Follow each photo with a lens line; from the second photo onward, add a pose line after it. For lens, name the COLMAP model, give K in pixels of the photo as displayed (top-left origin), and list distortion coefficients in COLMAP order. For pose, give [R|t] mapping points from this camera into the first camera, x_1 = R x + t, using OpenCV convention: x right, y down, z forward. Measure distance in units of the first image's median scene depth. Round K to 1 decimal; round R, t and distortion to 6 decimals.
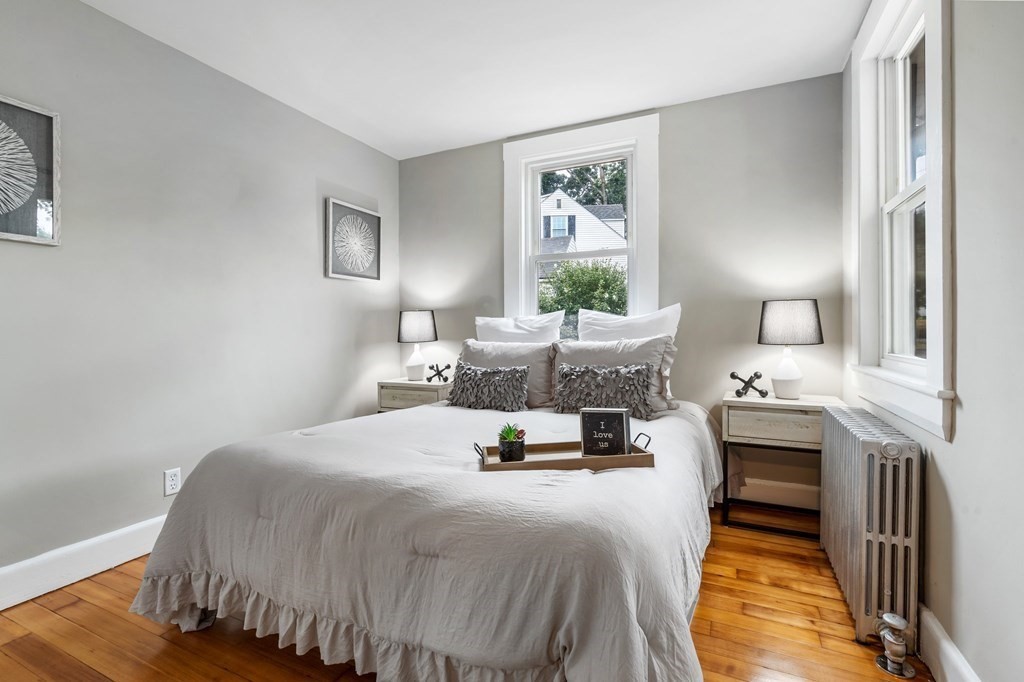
lens RADIAL K [[473.9, 0, 511.1], [0, 473.9, 332.8], [0, 0, 1]] dist [-0.003862, 0.003743]
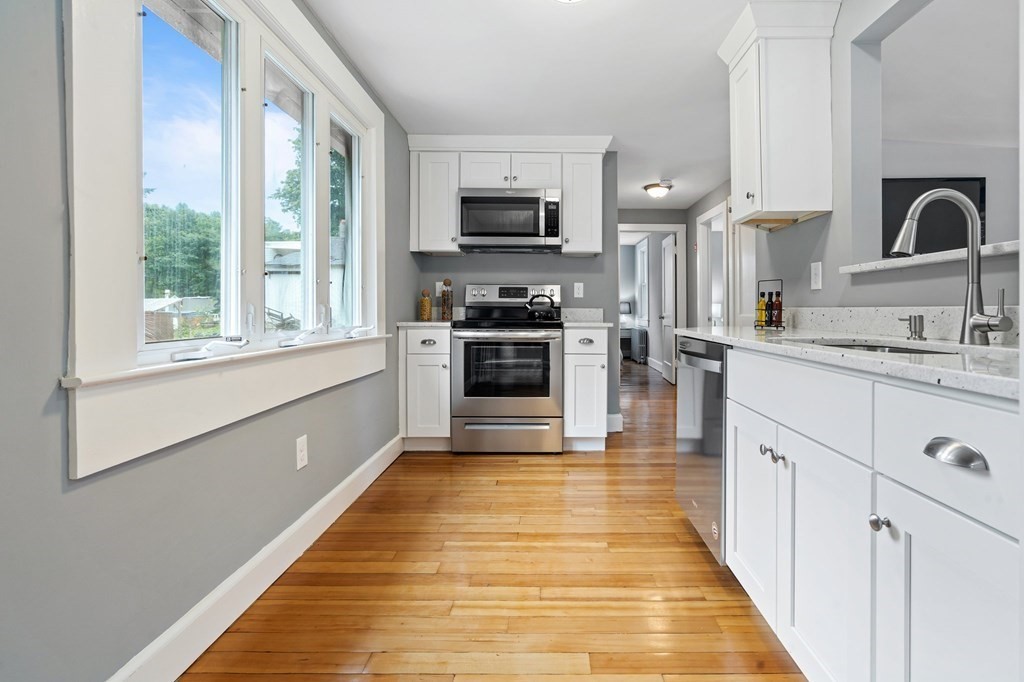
lens RADIAL K [[473.9, 0, 551.4], [0, 473.9, 307.8], [0, 0, 1]] dist [-0.003862, 0.003743]
pose [[0.902956, 0.009476, 0.429629, -1.678027], [-0.005393, 0.999928, -0.010720, 0.019187], [-0.429699, 0.007363, 0.902942, -2.344732]]
